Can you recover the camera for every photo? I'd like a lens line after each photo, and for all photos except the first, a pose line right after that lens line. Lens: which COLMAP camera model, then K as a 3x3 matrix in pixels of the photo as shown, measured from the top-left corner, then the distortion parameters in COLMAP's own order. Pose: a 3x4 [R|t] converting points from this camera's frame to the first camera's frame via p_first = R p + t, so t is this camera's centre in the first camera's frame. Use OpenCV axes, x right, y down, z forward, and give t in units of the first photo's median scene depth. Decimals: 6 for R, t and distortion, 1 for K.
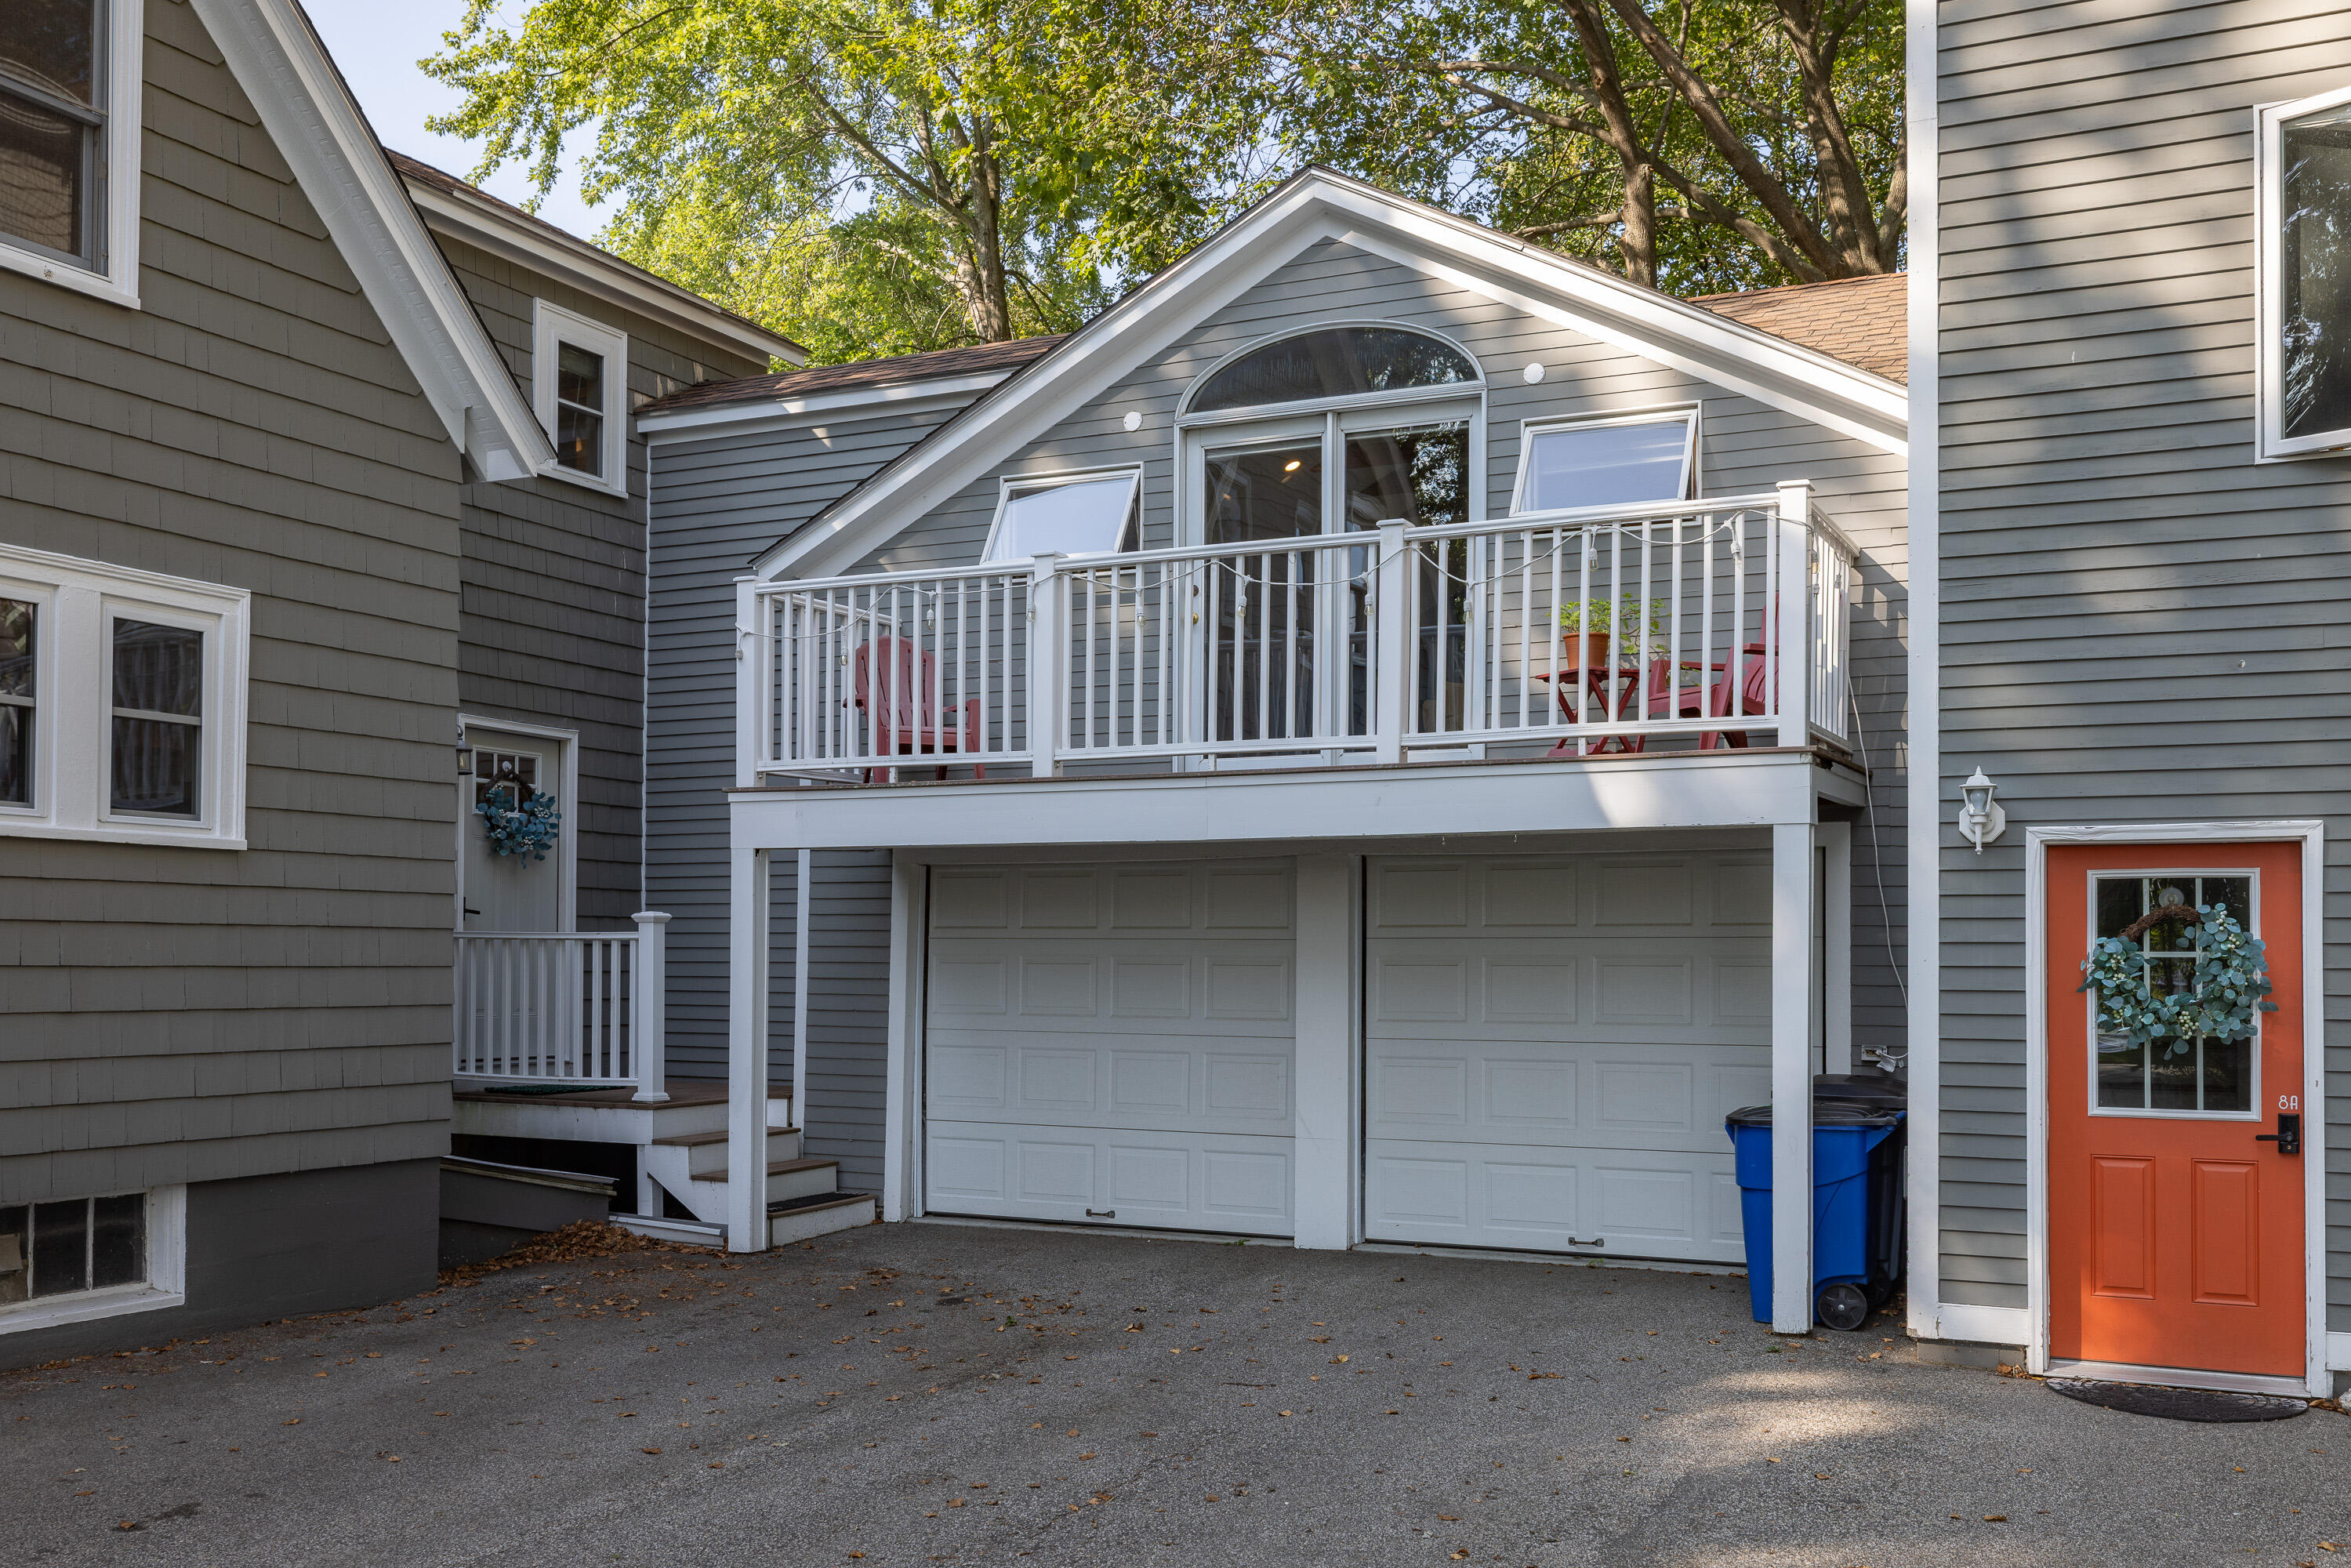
lens RADIAL K [[2110.5, 0, 1300.9], [0, 2110.5, 943.5], [0, 0, 1]] dist [0.023812, 0.007844]
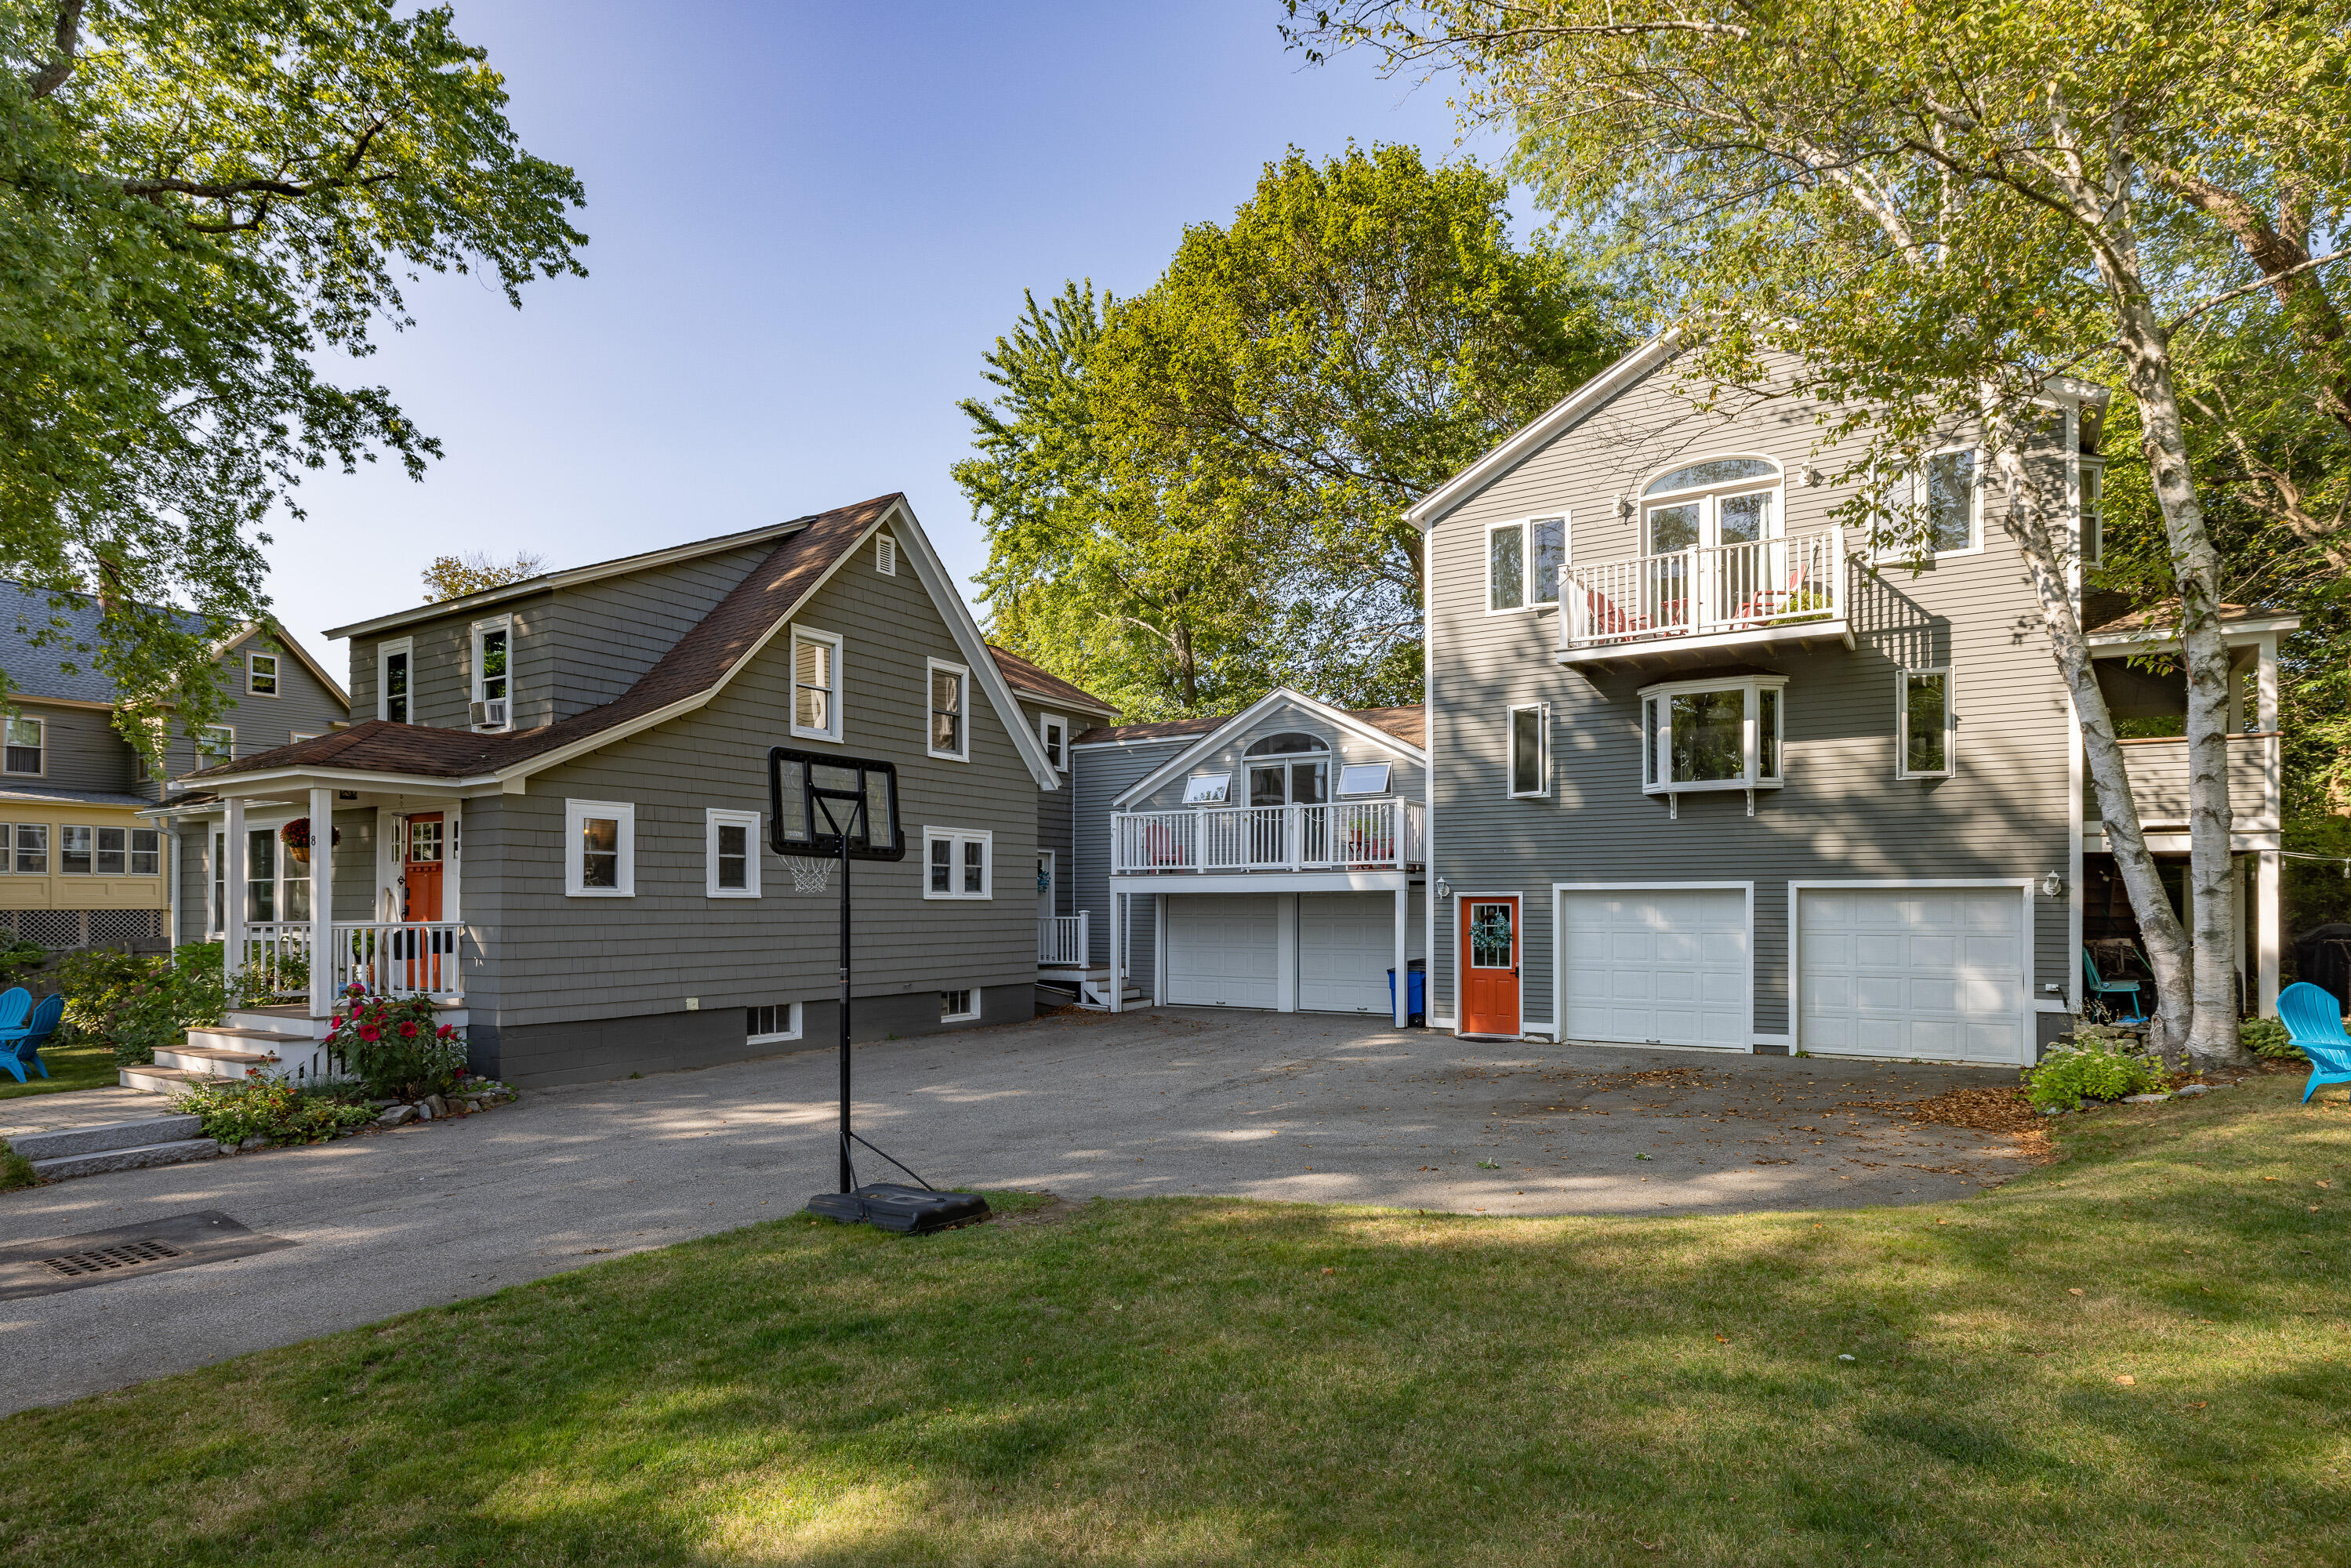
lens RADIAL K [[1291.3, 0, 1181.0], [0, 1291.3, 932.3], [0, 0, 1]] dist [0.001345, 0.000151]
pose [[0.988052, -0.004522, -0.154055, 0.162773], [0.009249, 0.999508, 0.029978, -0.043896], [0.153843, -0.031044, 0.987607, -1.039227]]
